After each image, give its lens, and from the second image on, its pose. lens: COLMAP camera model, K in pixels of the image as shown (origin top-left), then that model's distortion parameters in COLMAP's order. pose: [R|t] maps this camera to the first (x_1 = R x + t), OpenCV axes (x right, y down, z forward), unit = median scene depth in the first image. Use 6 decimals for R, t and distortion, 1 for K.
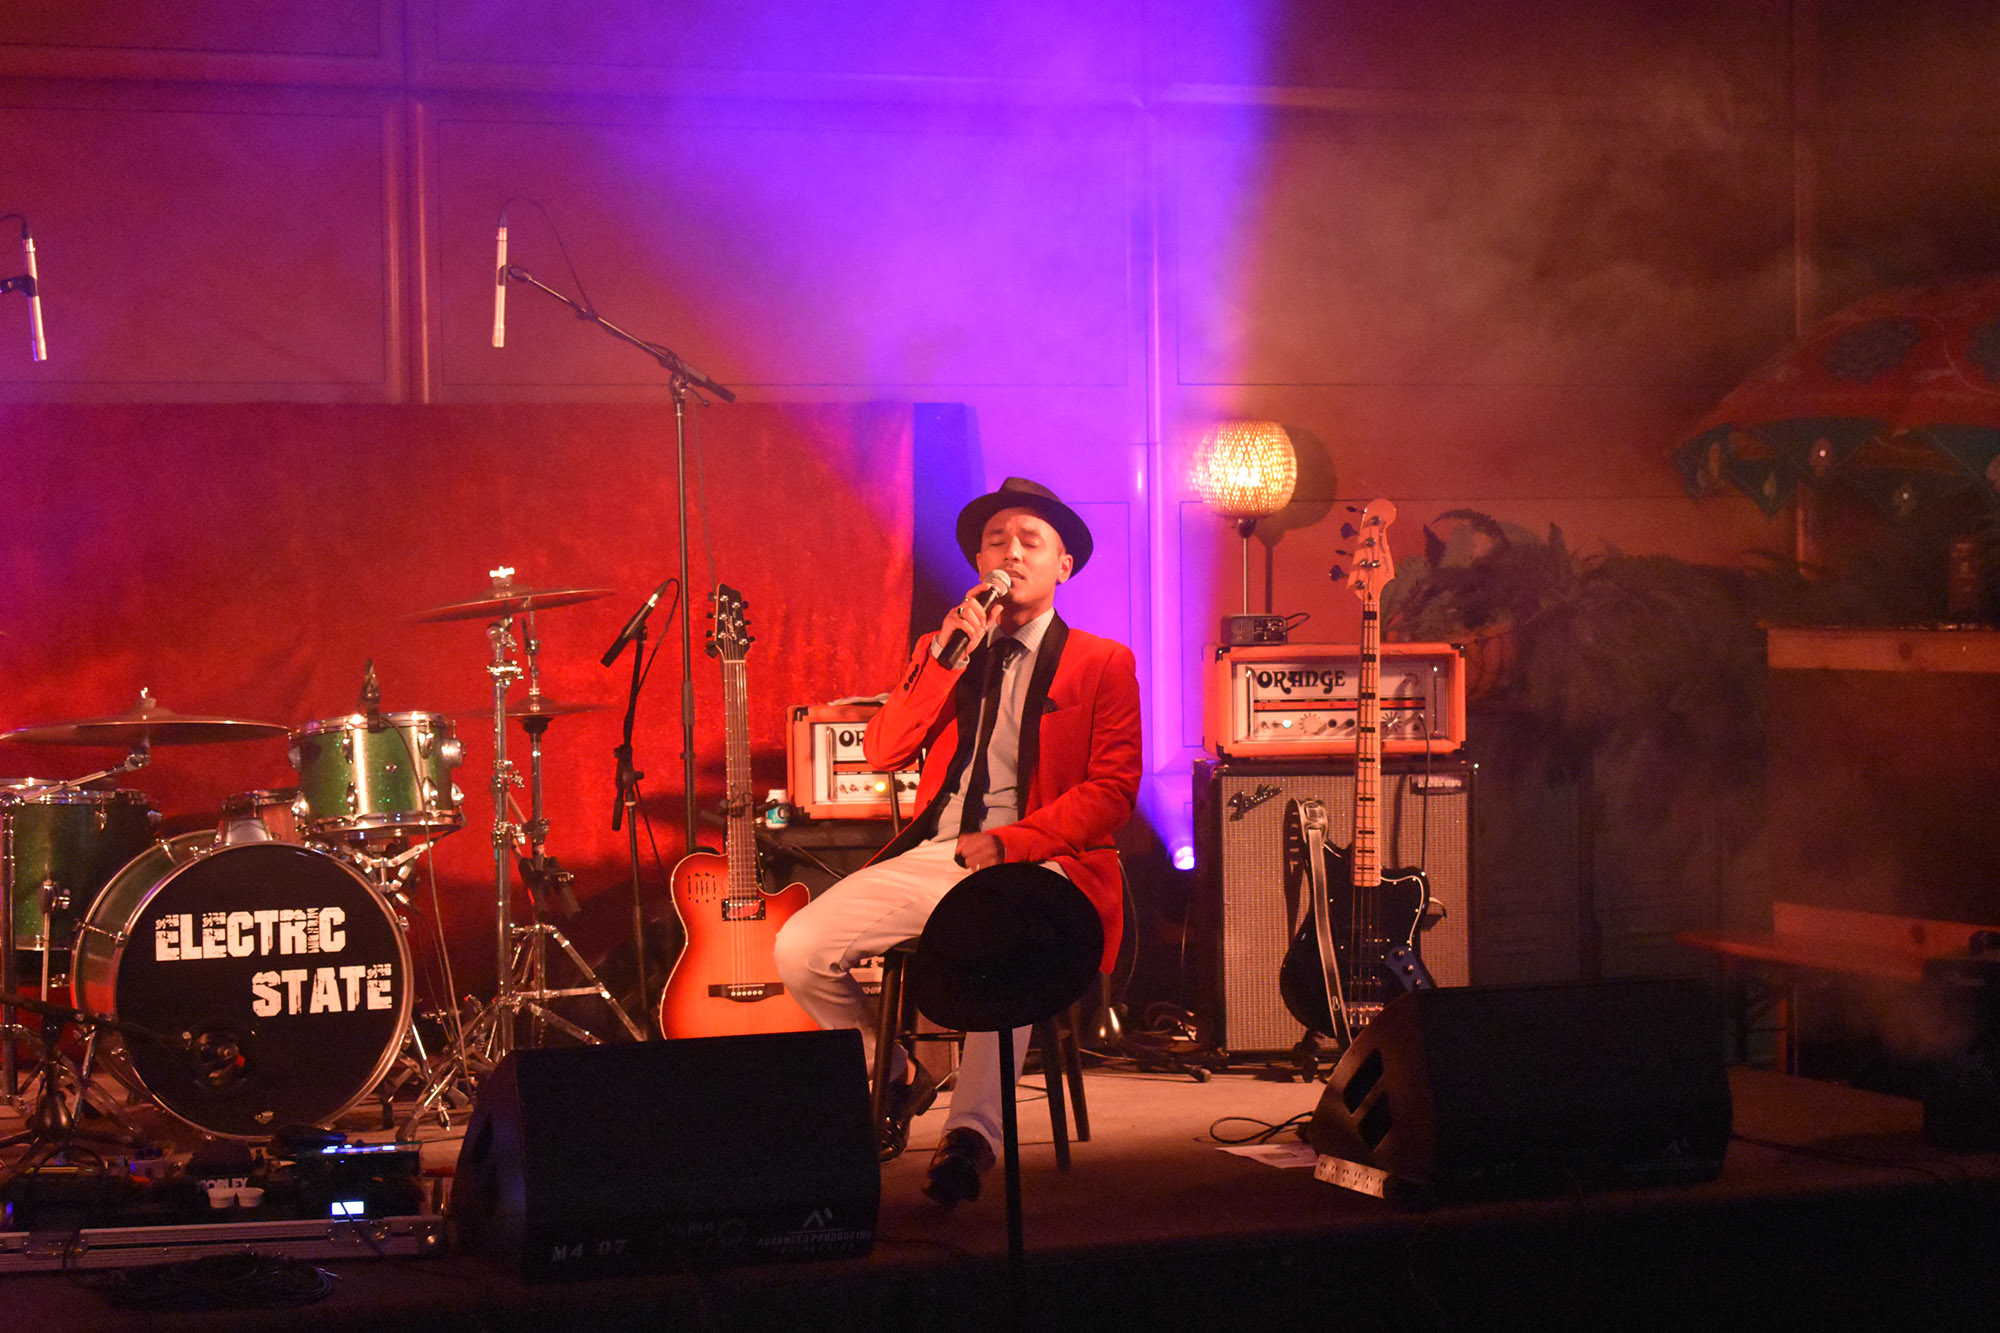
lens RADIAL K [[4401.2, 0, 1000.3], [0, 4401.2, 667.5], [0, 0, 1]] dist [0.040577, 0.000000]
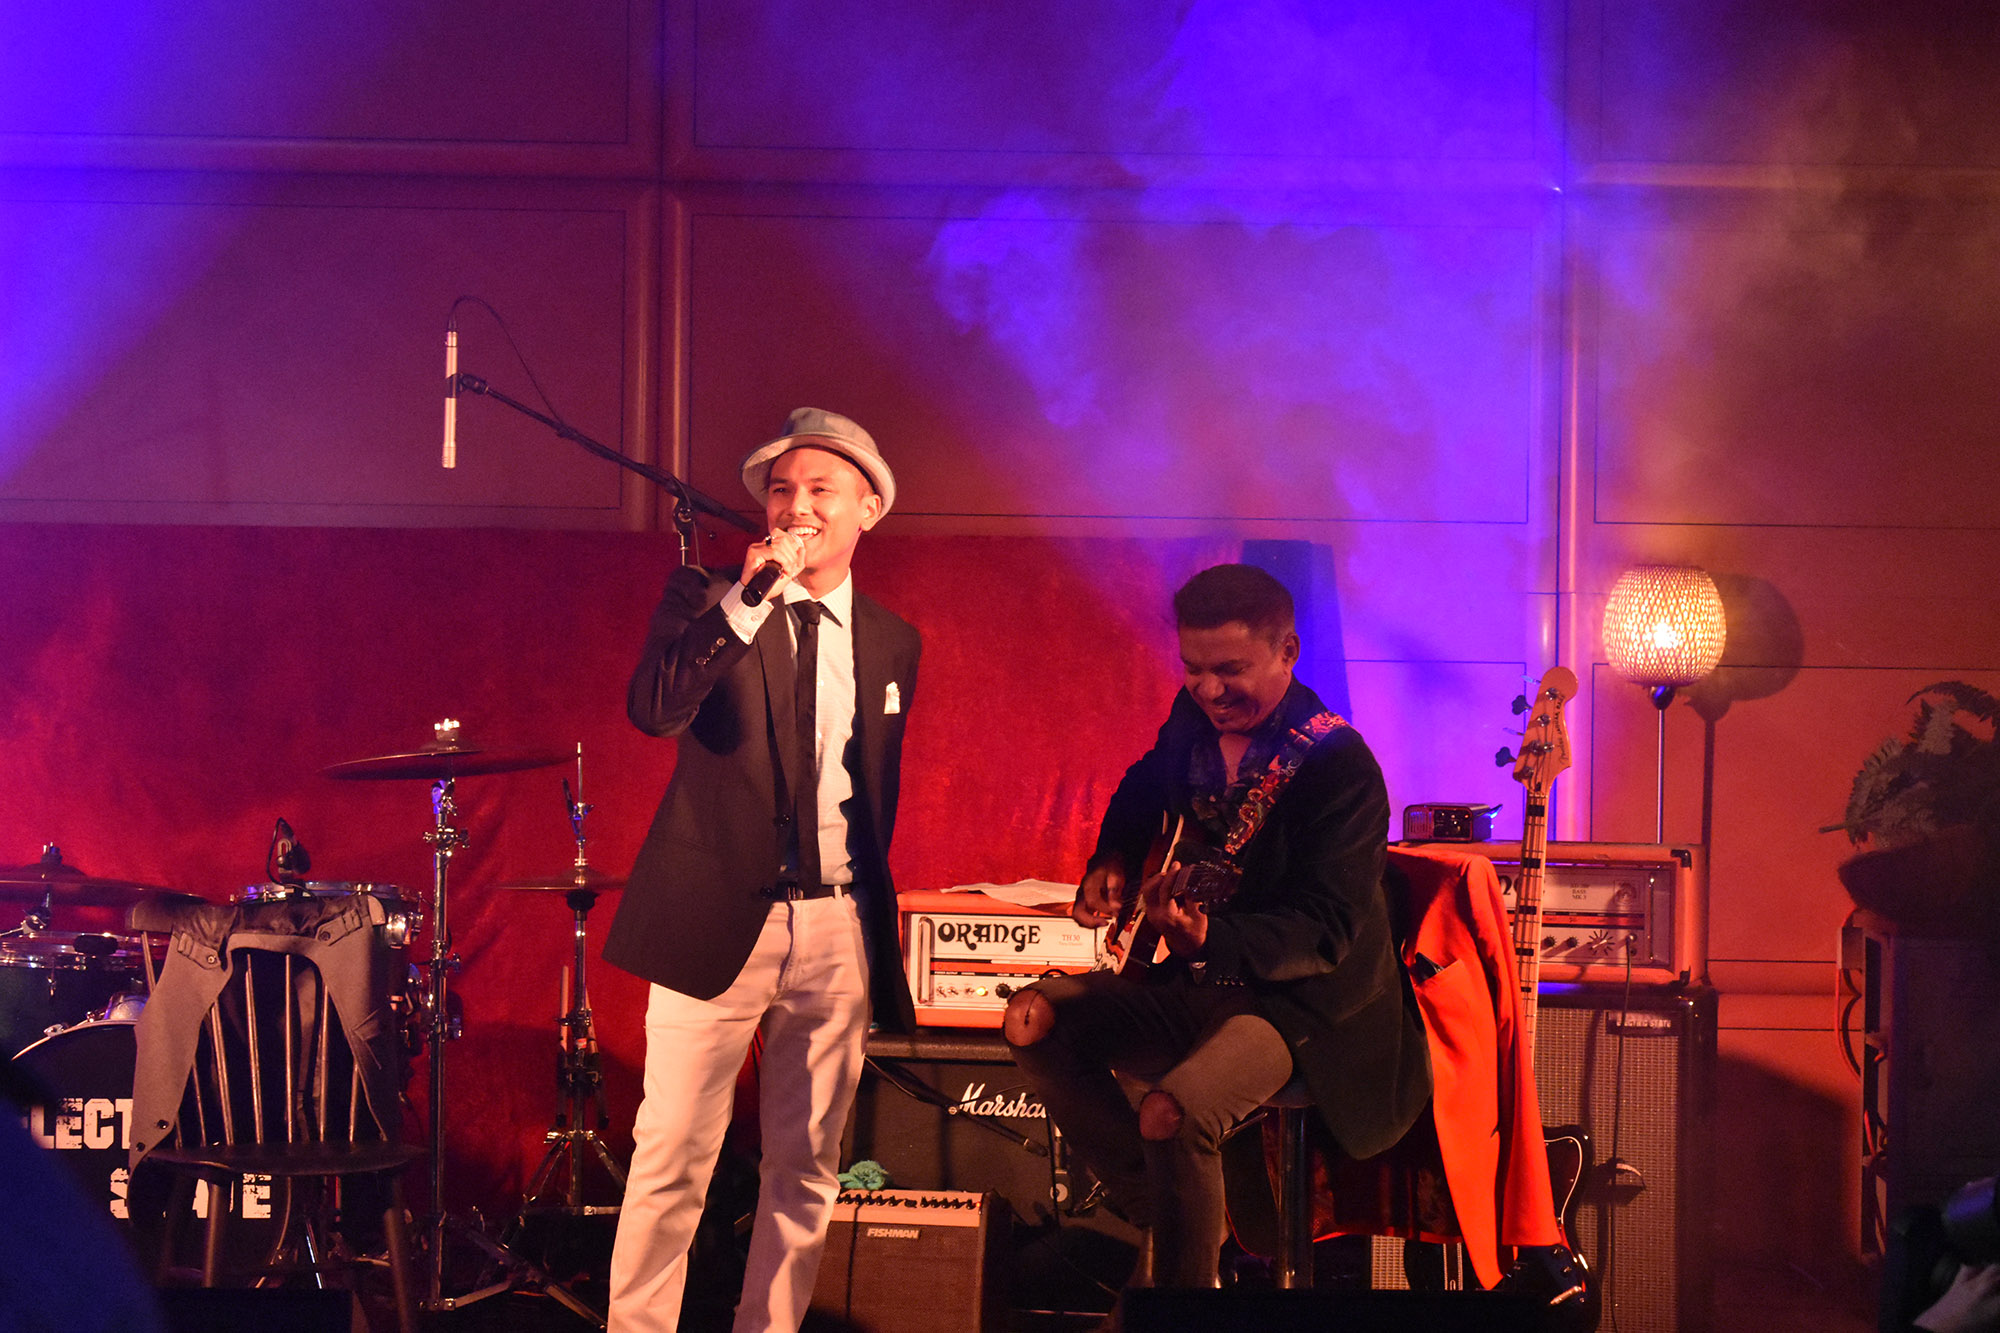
lens RADIAL K [[4636.8, 0, 999.8], [0, 4636.8, 663.8], [0, 0, 1]] dist [0.104266, 0.000000]
pose [[0.931245, 0.025064, -0.363532, 0.302083], [-0.036675, 0.999013, -0.025071, -0.013701], [0.362544, 0.036680, 0.931244, 0.169310]]
